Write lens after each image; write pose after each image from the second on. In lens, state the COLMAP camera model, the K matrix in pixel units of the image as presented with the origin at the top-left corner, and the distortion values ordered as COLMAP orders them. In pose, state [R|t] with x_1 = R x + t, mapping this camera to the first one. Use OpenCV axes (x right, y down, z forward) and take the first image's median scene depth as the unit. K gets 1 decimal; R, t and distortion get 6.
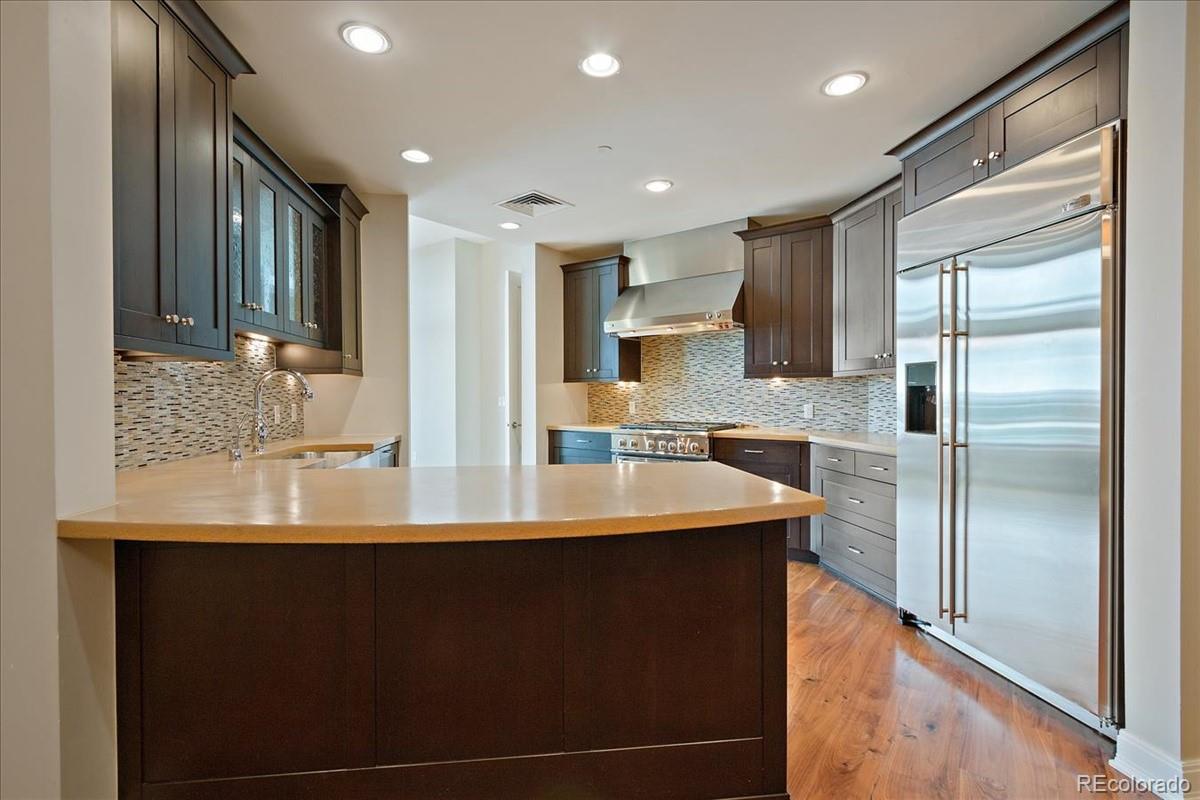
lens RADIAL K [[558.4, 0, 604.3], [0, 558.4, 390.5], [0, 0, 1]] dist [-0.010948, 0.005065]
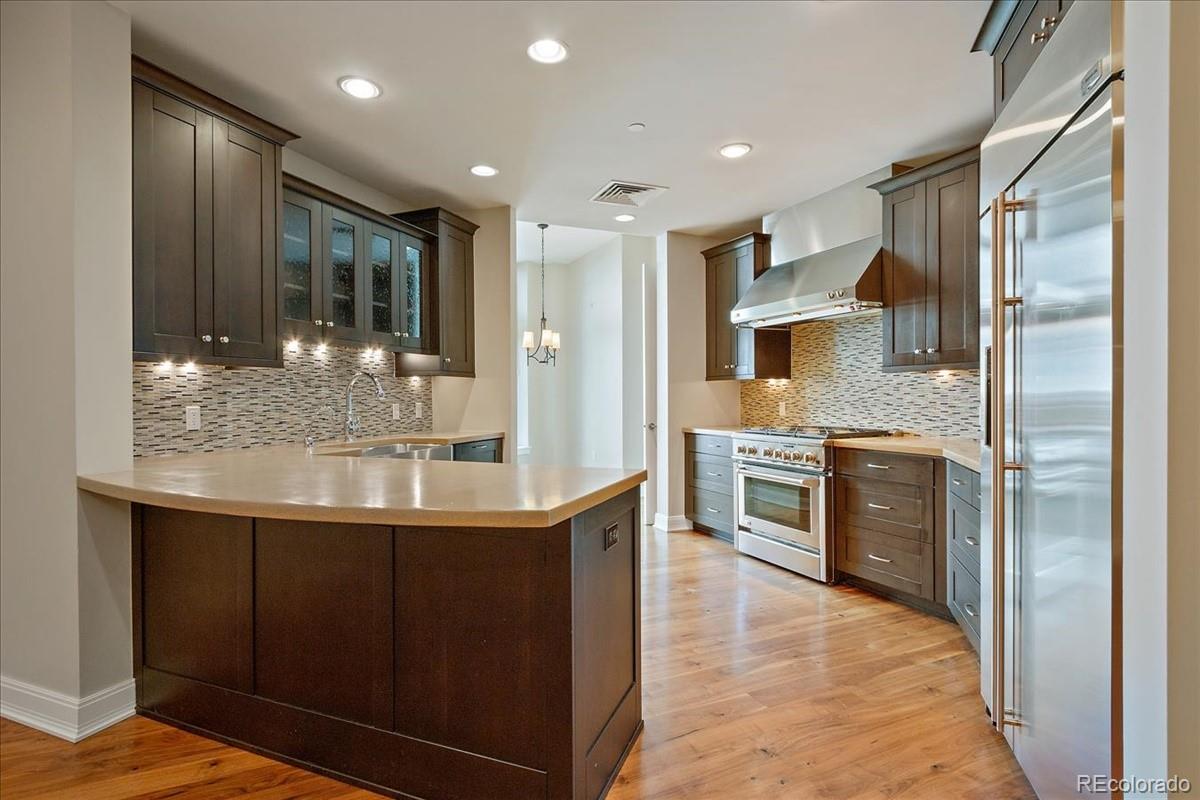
lens RADIAL K [[598.9, 0, 590.7], [0, 598.9, 391.8], [0, 0, 1]] dist [-0.003039, 0.000739]
pose [[0.874032, -0.003482, -0.485855, 0.302976], [0.005326, 0.999983, 0.002415, 0.000922], [0.485839, -0.004698, 0.874036, 0.070407]]
